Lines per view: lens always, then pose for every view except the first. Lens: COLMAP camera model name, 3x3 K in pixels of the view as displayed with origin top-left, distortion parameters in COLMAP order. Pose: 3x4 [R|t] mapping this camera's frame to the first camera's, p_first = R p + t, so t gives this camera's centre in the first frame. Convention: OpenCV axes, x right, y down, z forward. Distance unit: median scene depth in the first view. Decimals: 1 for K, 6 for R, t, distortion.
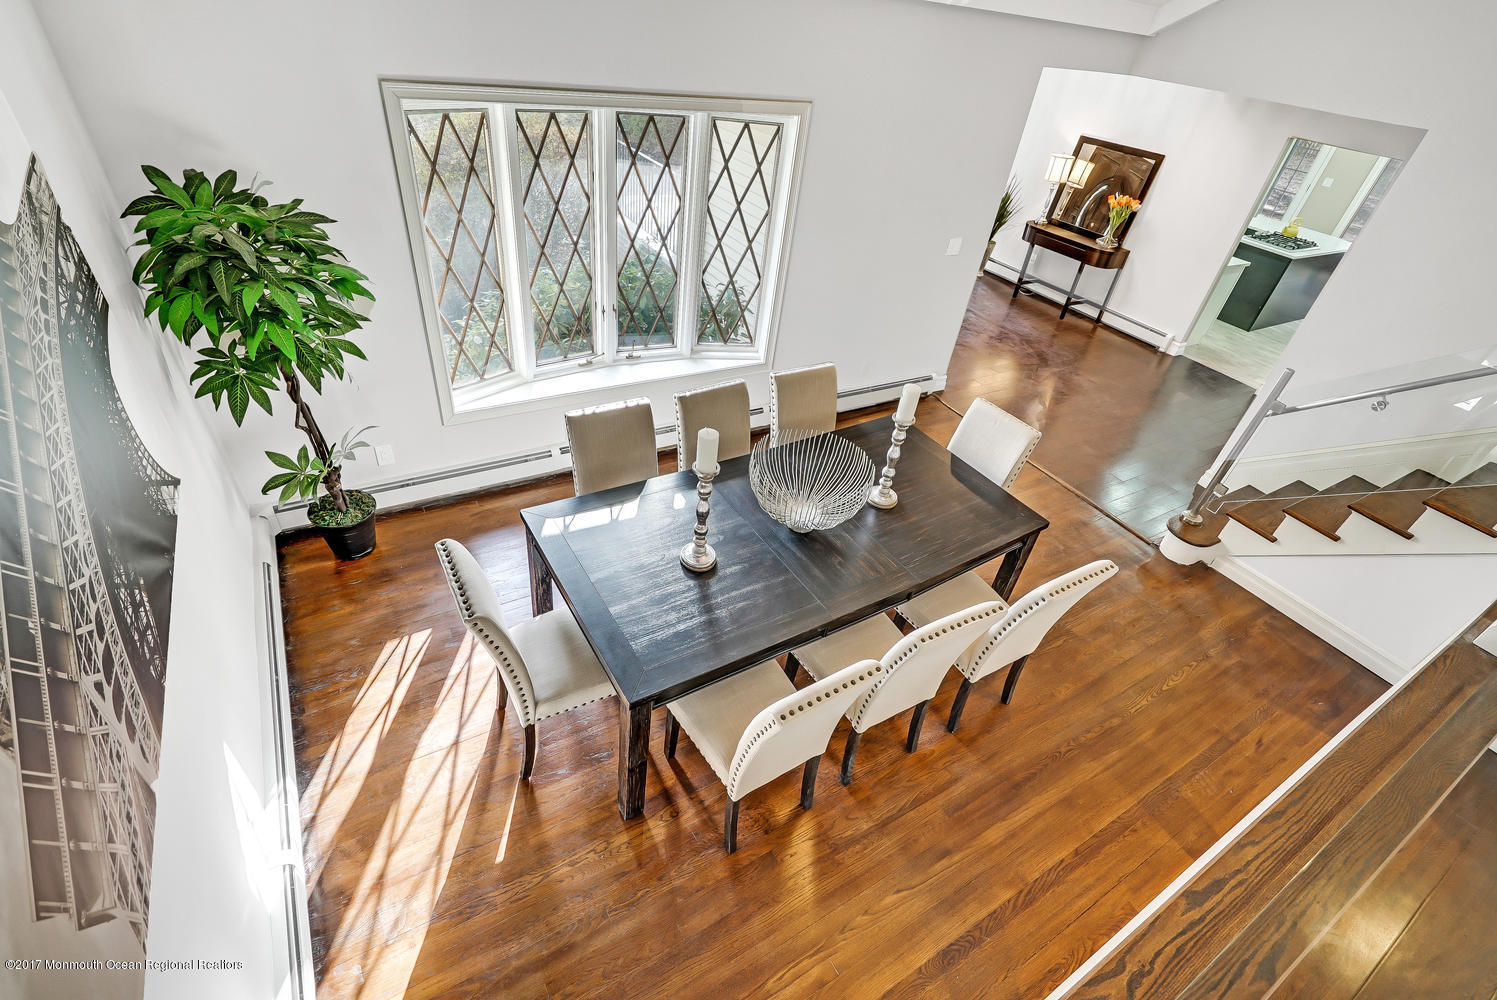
lens RADIAL K [[679.7, 0, 745.4], [0, 679.7, 507.4], [0, 0, 1]] dist [-0.001249, 0.000186]
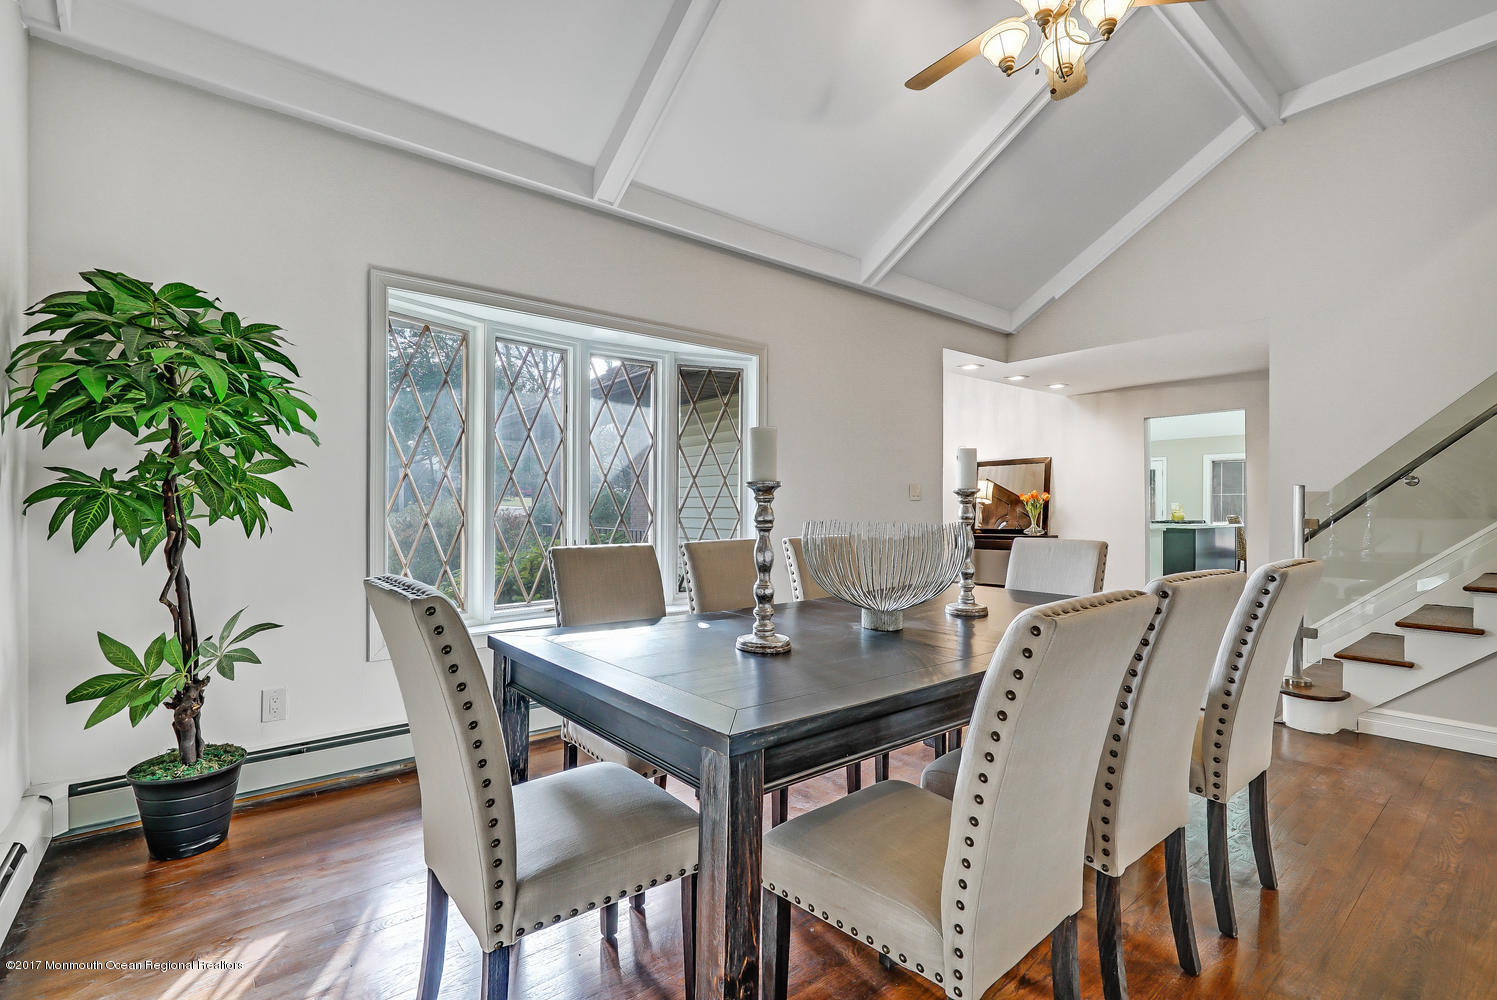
lens RADIAL K [[679.7, 0, 748.7], [0, 679.7, 503.4], [0, 0, 1]] dist [-0.001249, 0.000186]
pose [[0.983902, -0.107030, 0.143116, -0.136317], [0.171786, 0.787192, -0.592299, 0.295517], [-0.049266, 0.607349, 0.792906, 0.317283]]
